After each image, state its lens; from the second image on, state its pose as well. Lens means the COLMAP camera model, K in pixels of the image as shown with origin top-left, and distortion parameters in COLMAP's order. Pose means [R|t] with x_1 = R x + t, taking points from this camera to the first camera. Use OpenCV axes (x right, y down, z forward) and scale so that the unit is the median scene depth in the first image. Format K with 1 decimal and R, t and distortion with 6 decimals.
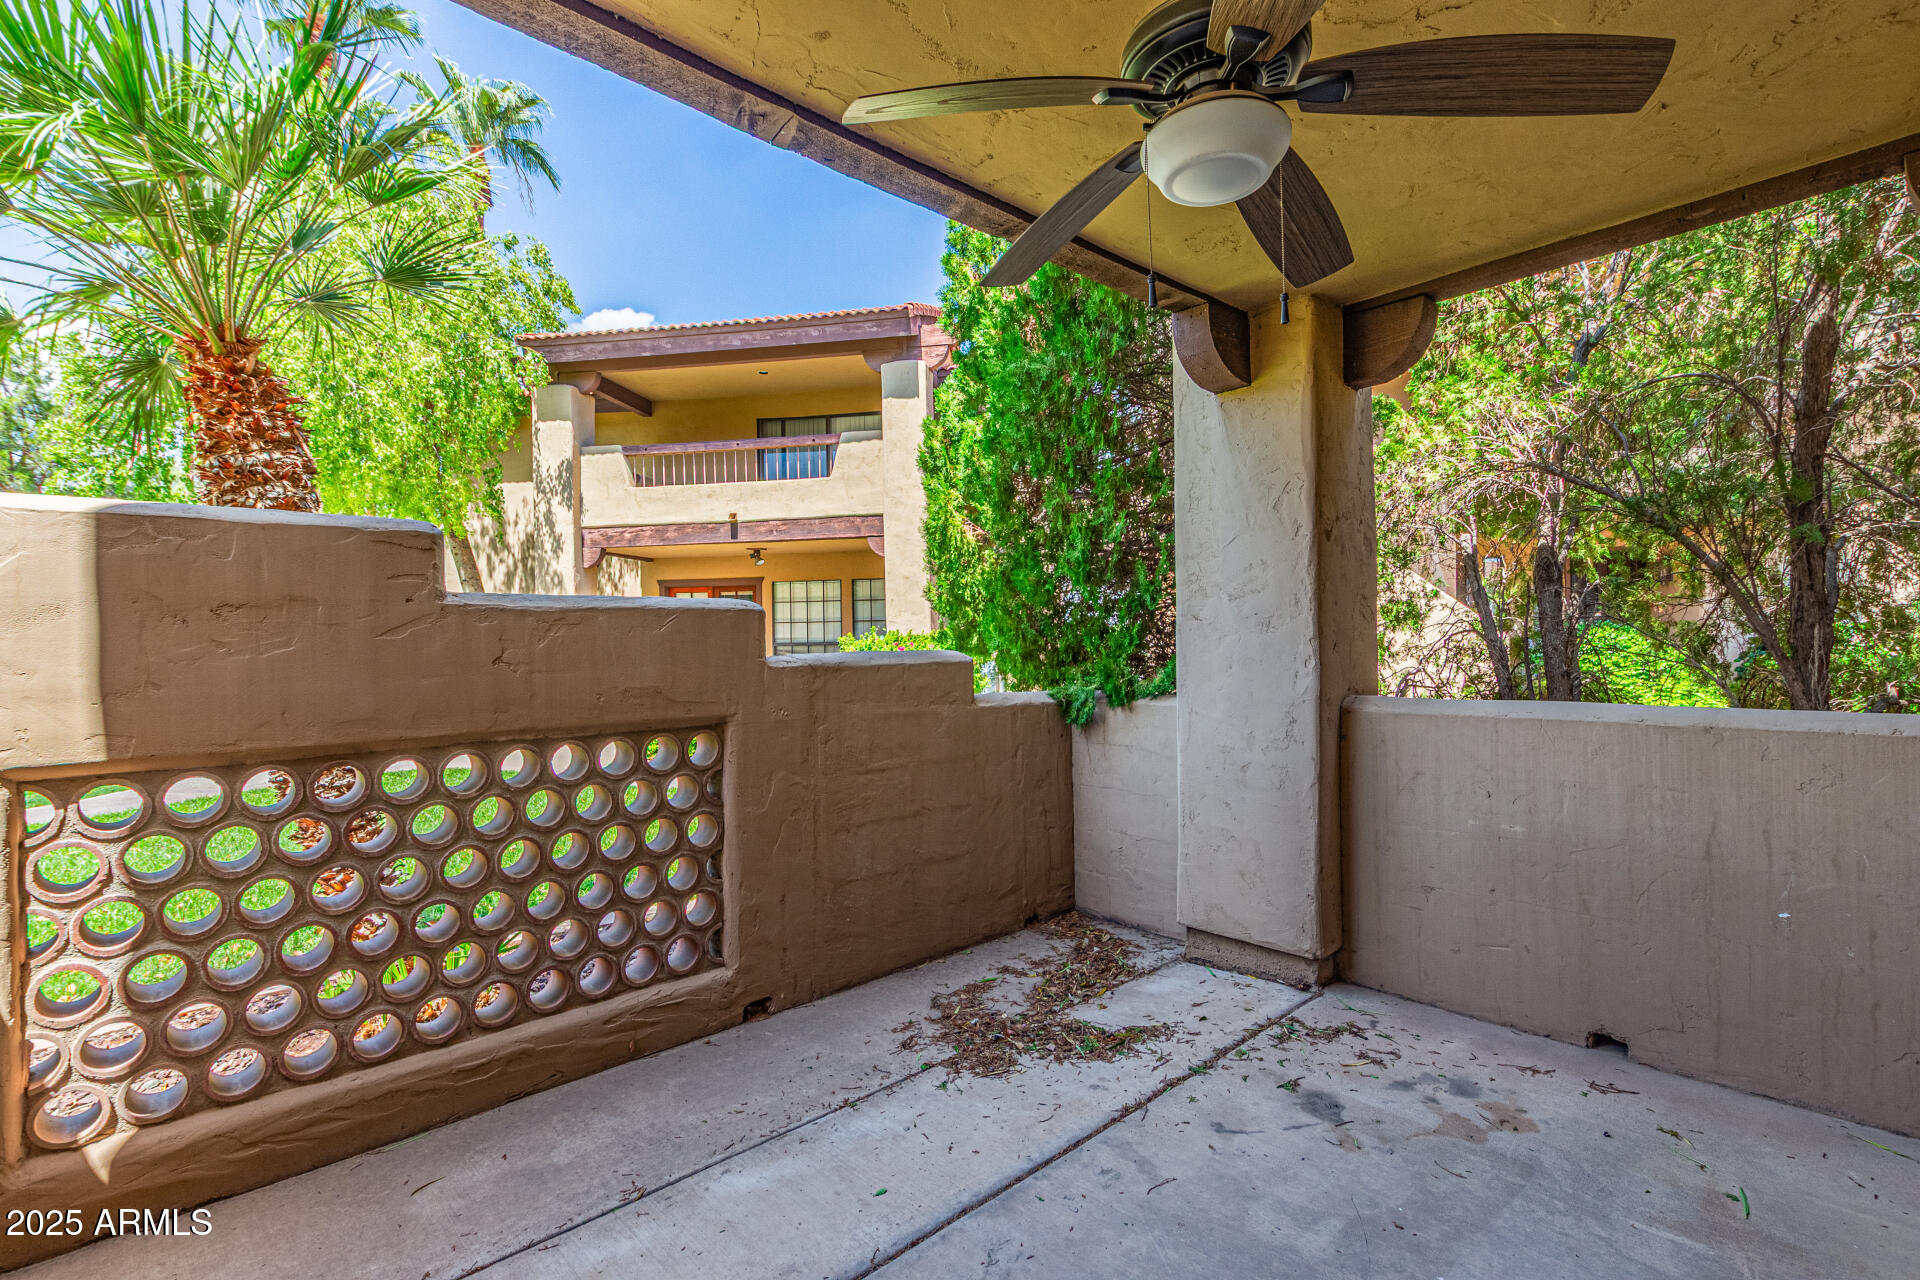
lens RADIAL K [[886.2, 0, 948.1], [0, 886.2, 653.6], [0, 0, 1]] dist [0.012356, -0.005633]
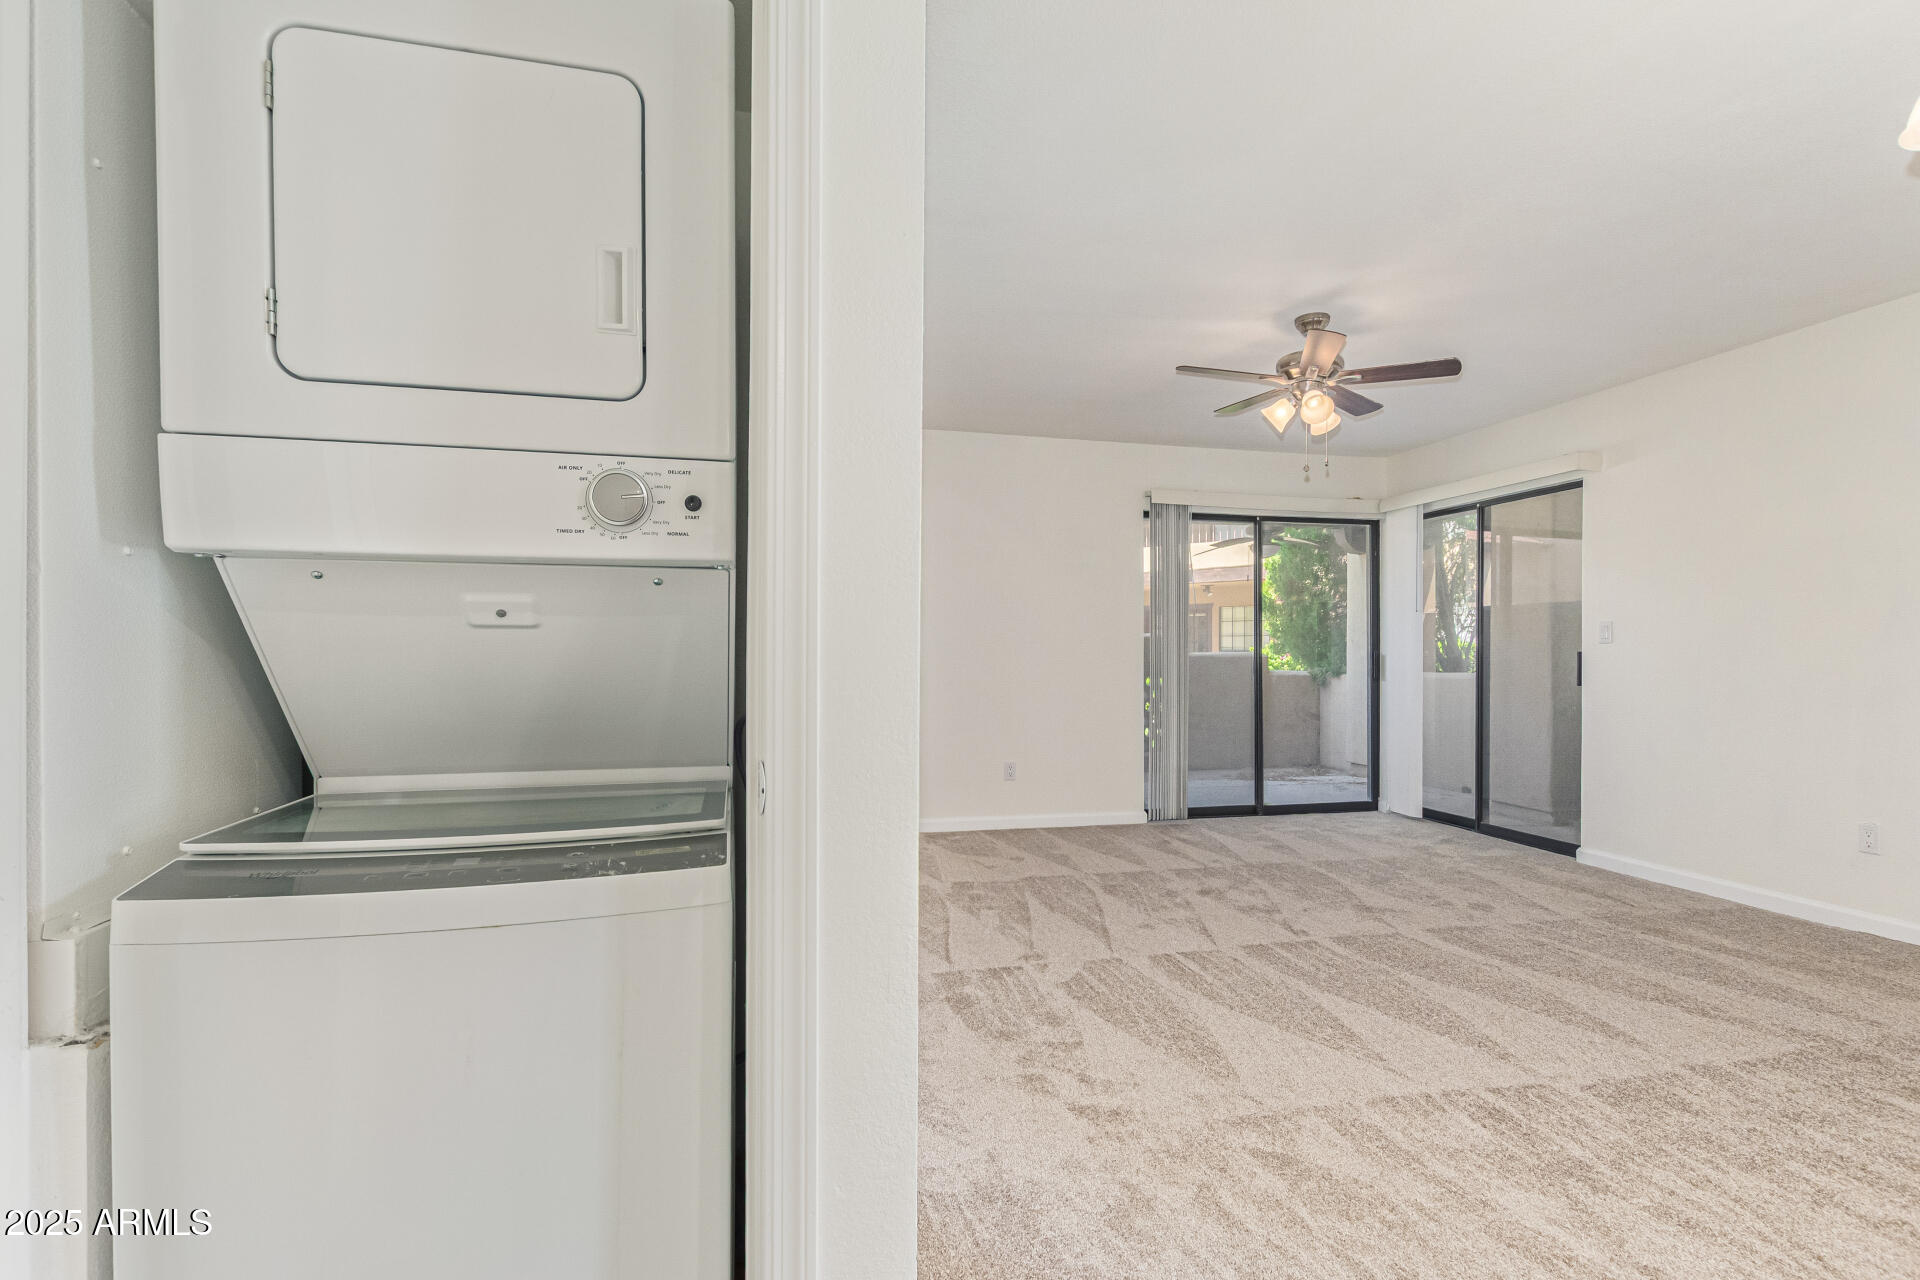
lens RADIAL K [[886.2, 0, 960.1], [0, 886.2, 664.1], [0, 0, 1]] dist [0.012356, -0.005633]
pose [[0.873563, 0.021311, -0.486245, 0.186722], [-0.019615, 0.999771, 0.008578, 0.009034], [0.486316, 0.002044, 0.873780, -0.629220]]
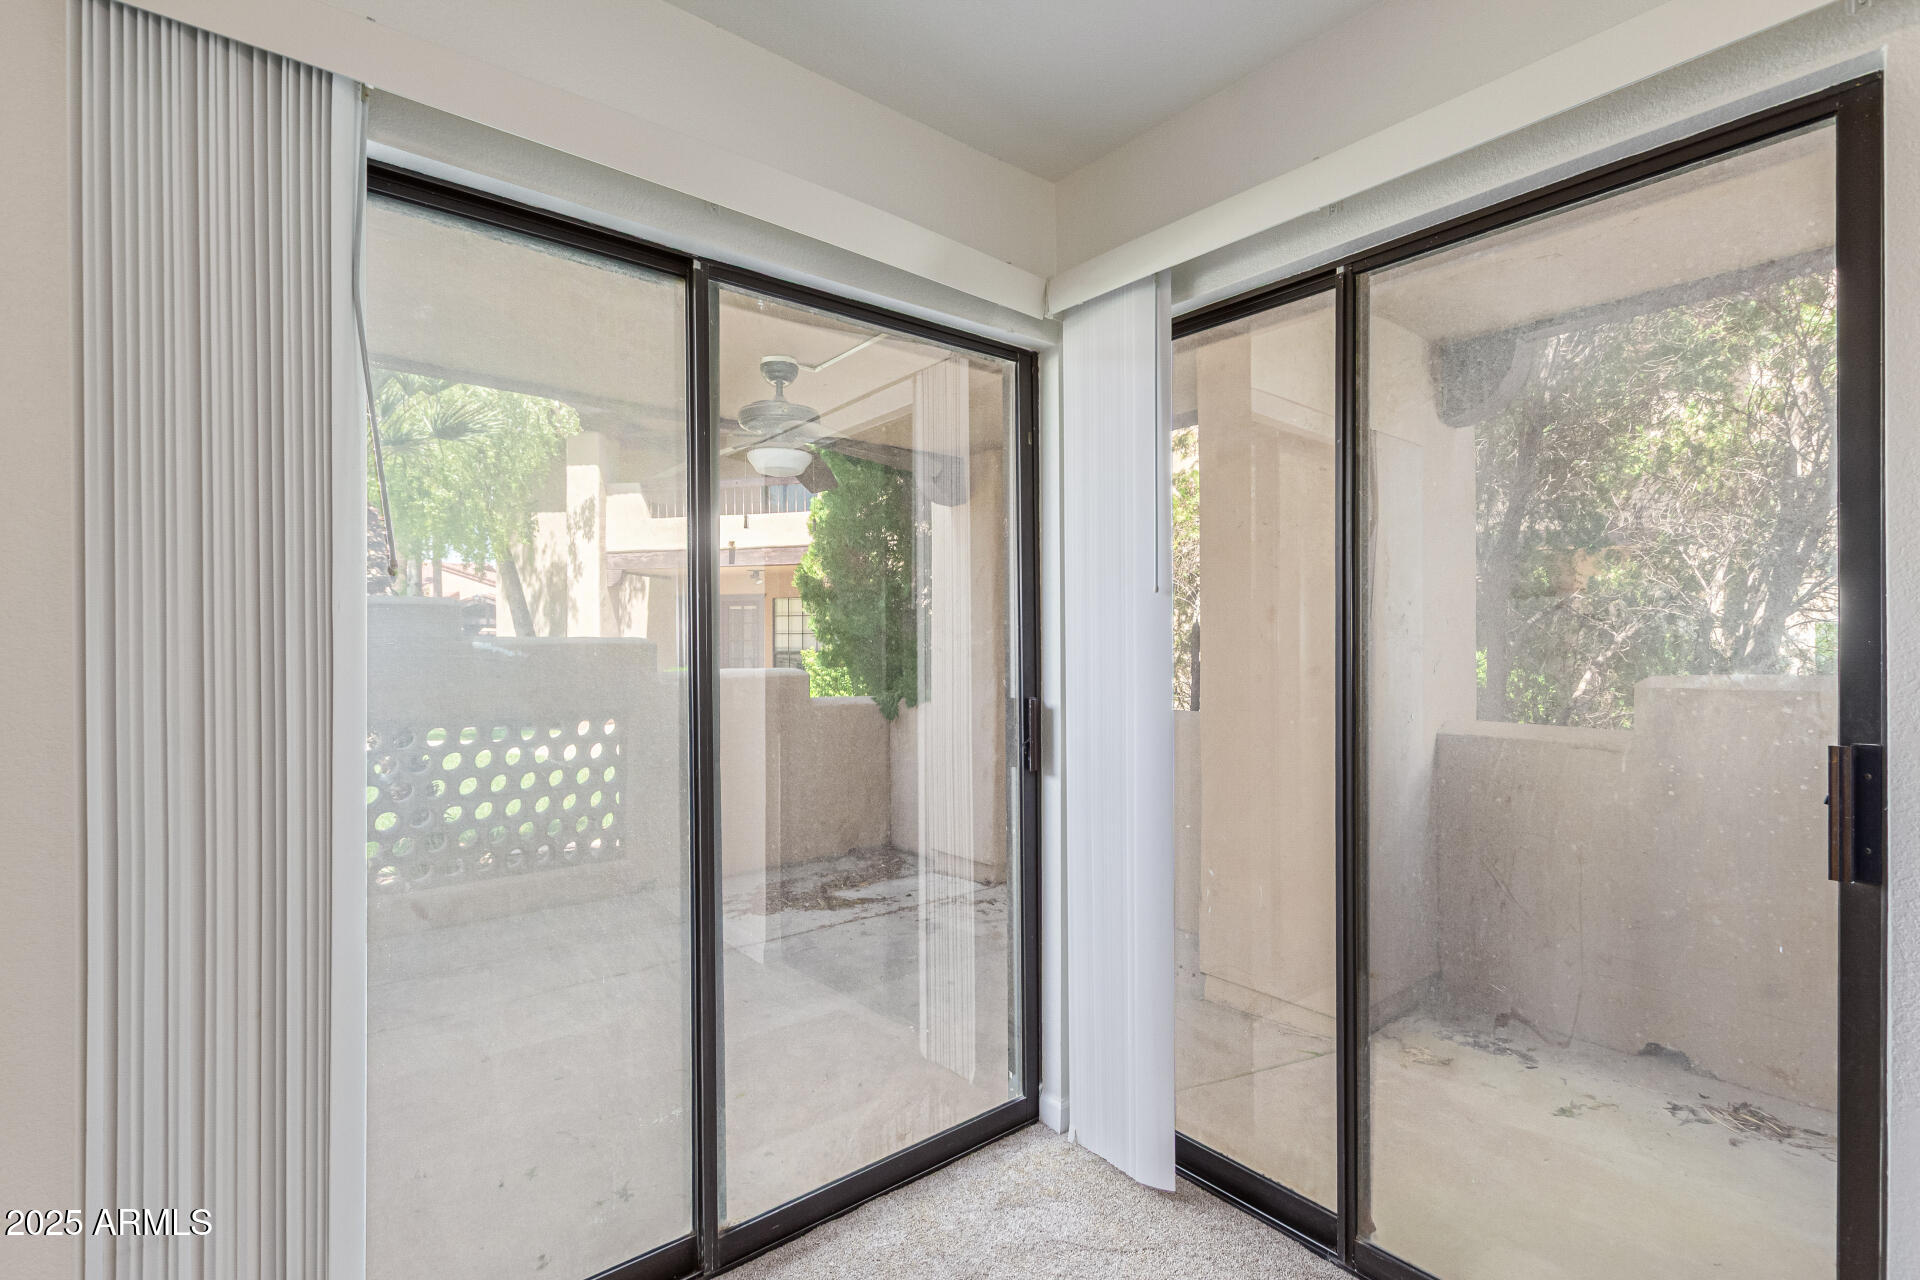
lens RADIAL K [[886.2, 0, 966.9], [0, 886.2, 646.1], [0, 0, 1]] dist [0.012356, -0.005633]
pose [[0.999289, 0.016061, -0.034120, 0.130729], [-0.016539, 0.999769, -0.013763, -0.009723], [0.033891, 0.014318, 0.999323, -0.193365]]
